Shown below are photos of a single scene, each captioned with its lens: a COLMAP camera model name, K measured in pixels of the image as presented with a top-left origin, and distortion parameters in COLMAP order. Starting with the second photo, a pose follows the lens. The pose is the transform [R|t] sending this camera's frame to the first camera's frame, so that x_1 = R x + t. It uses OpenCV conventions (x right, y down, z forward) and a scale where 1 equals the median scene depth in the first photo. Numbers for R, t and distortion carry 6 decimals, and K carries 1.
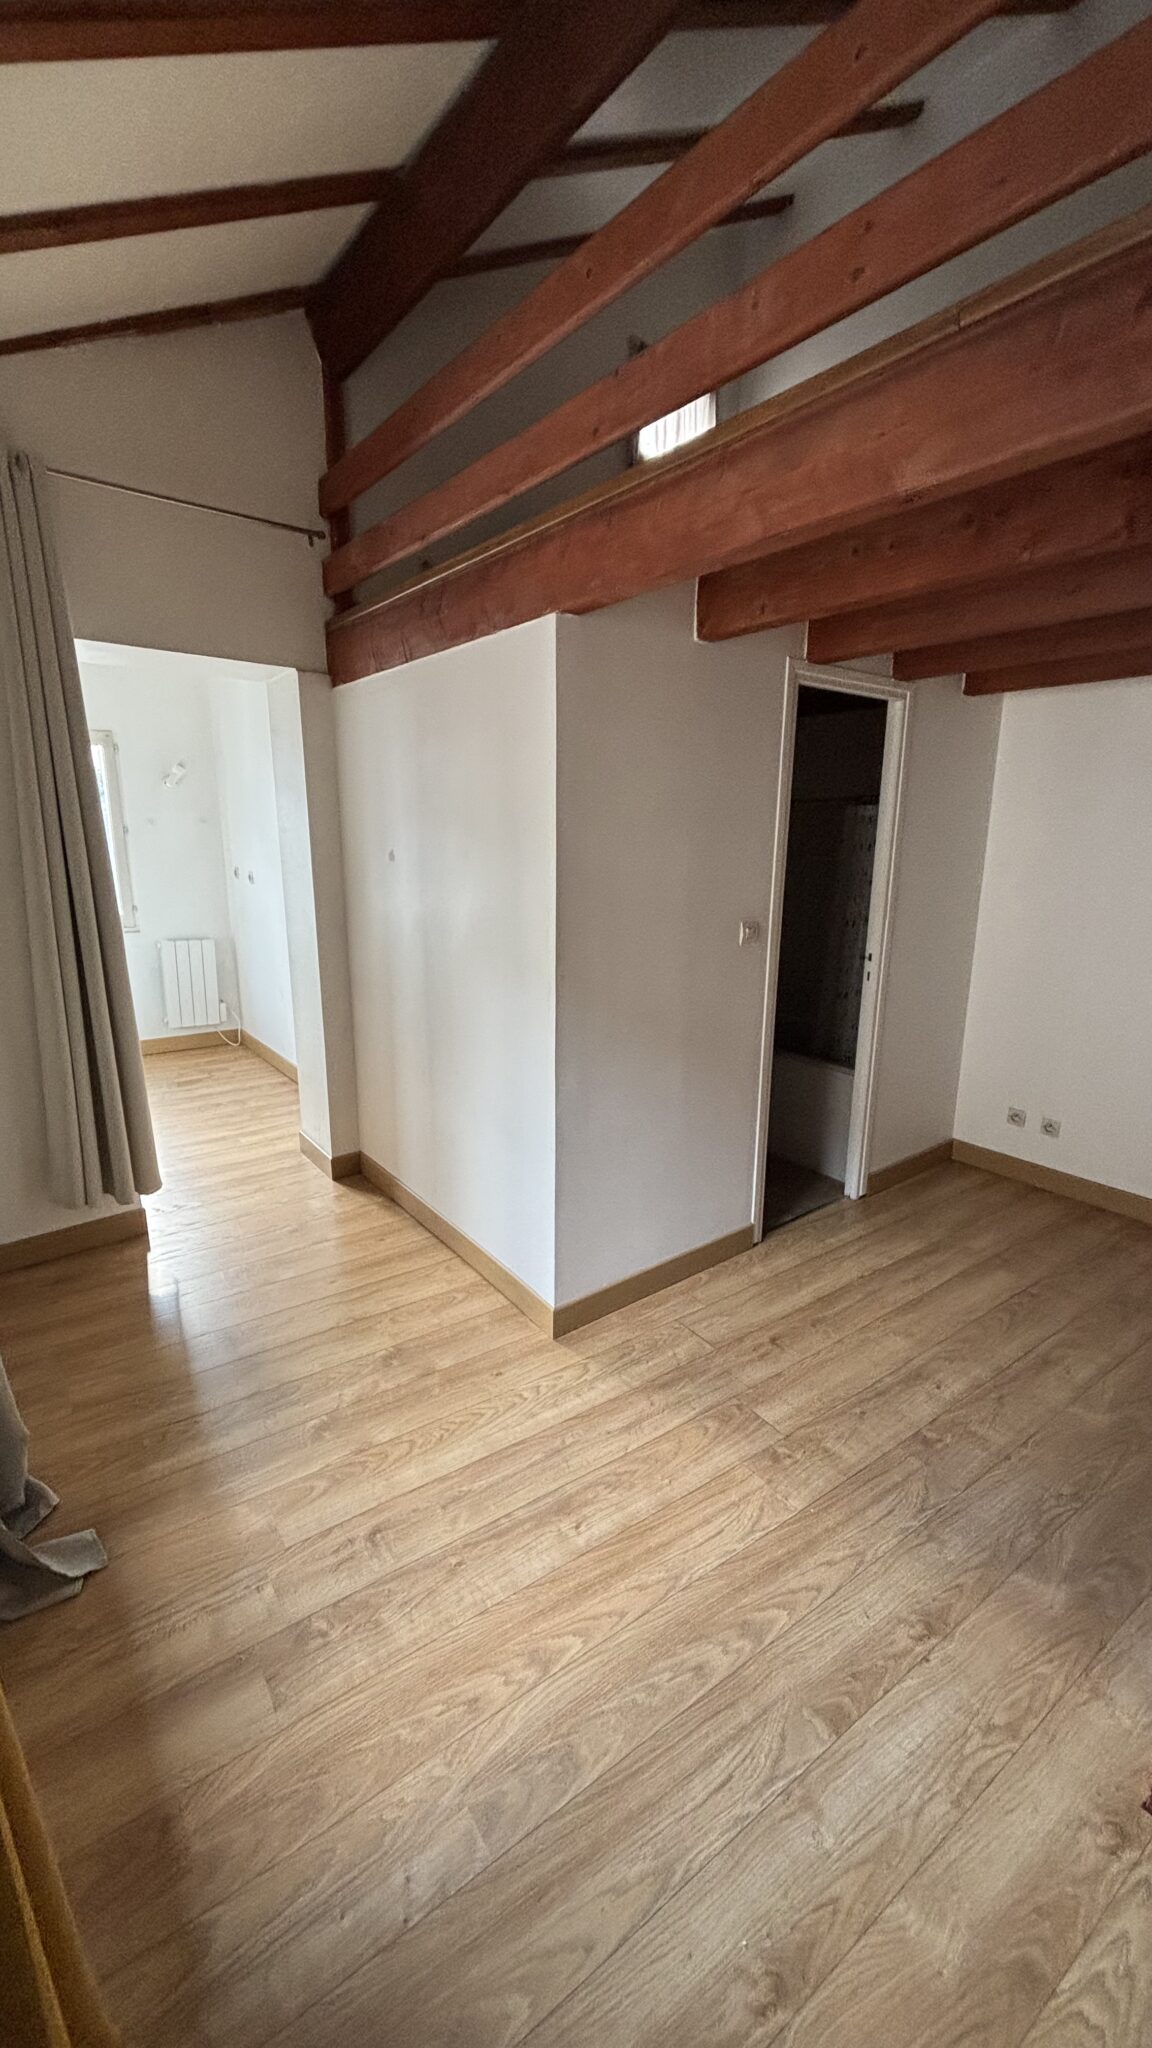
lens RADIAL K [[821.4, 0, 577.7], [0, 821.4, 1029.8], [0, 0, 1]] dist [0.014985, 0.001545]
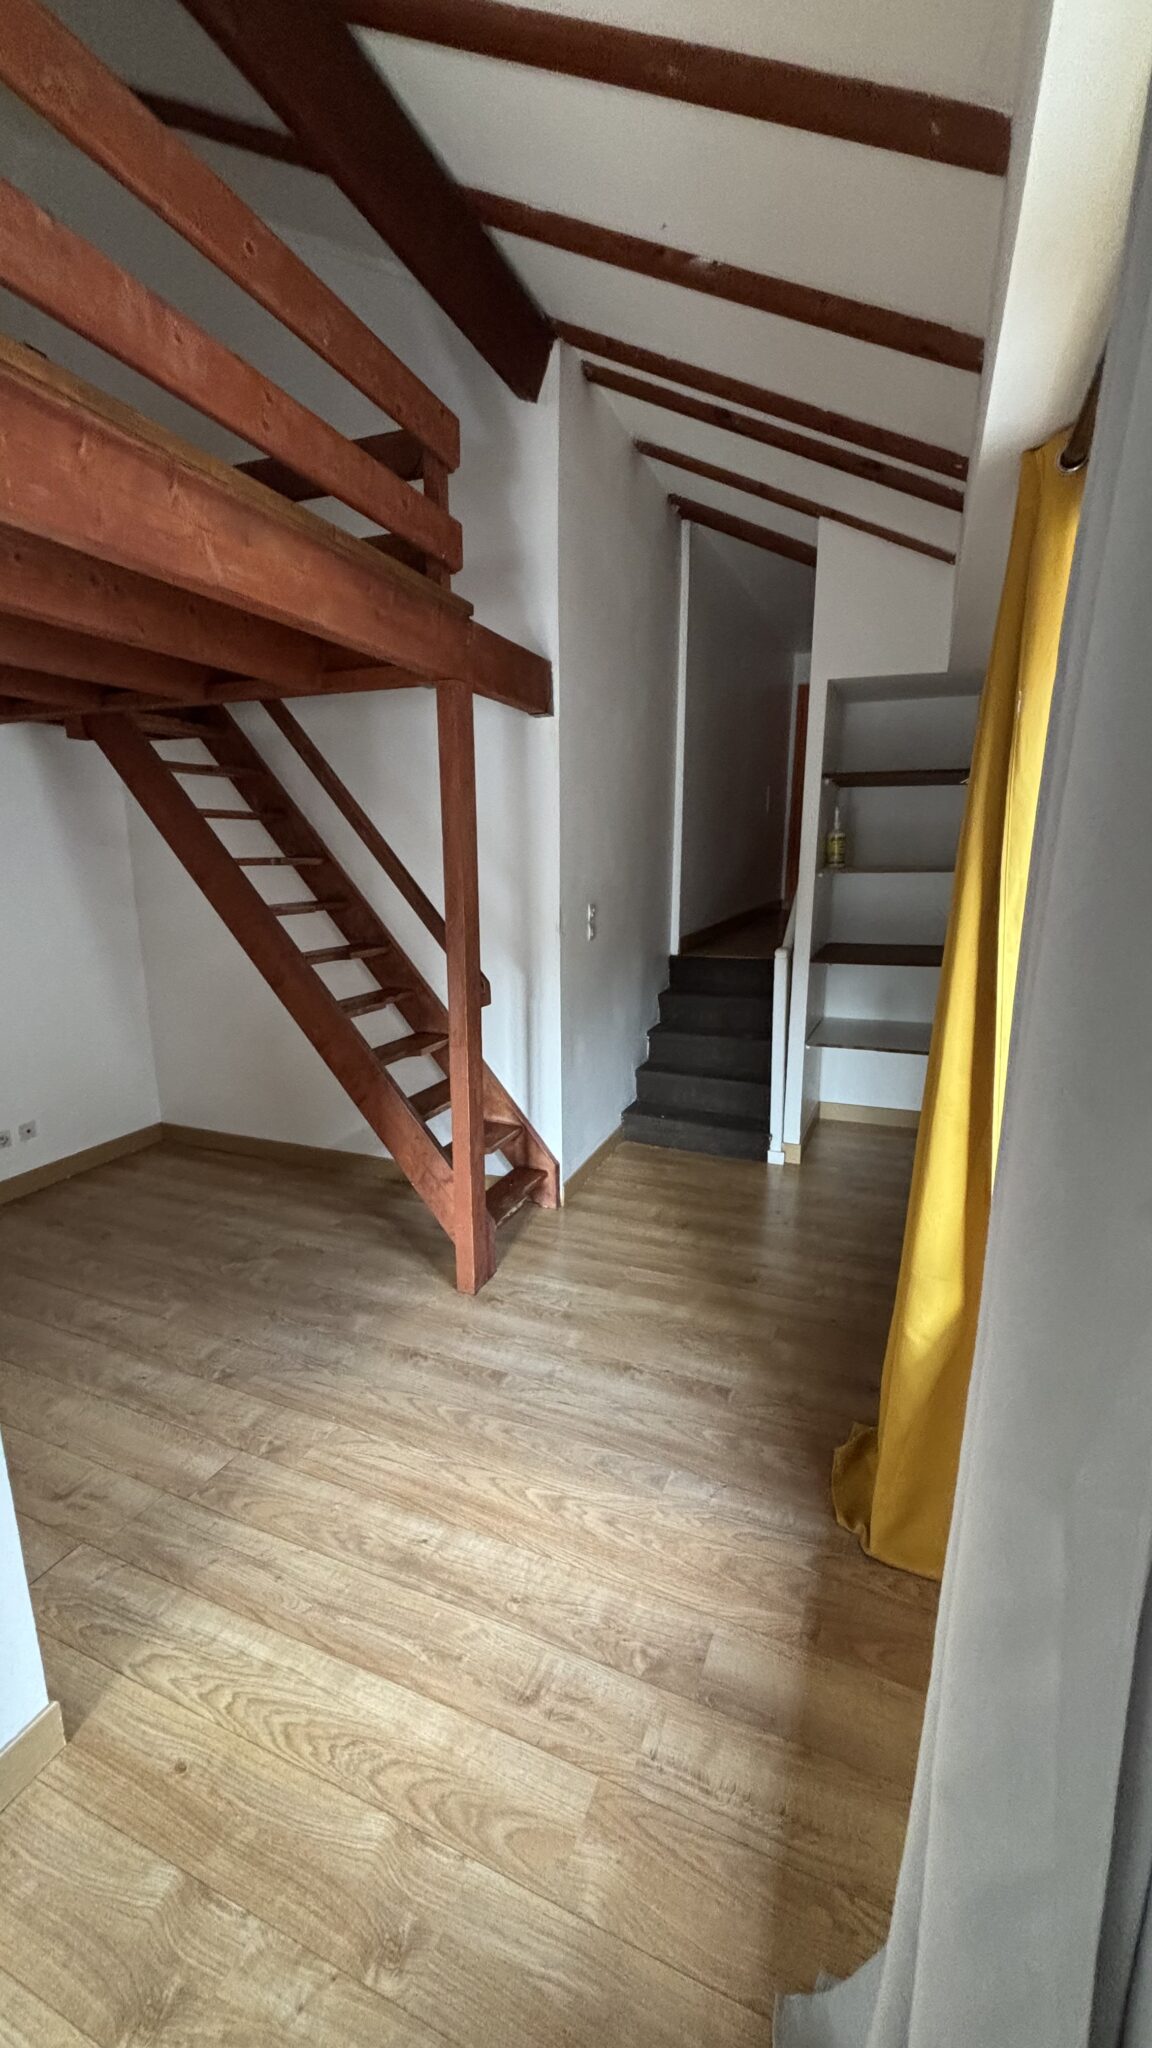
lens RADIAL K [[821.4, 0, 576.4], [0, 821.4, 1026.7], [0, 0, 1]] dist [0.014985, 0.001545]
pose [[-0.515583, -0.187754, 0.836016, -0.850437], [0.196913, 0.923619, 0.328867, -0.292118], [-0.833906, 0.334180, -0.439231, 1.102283]]
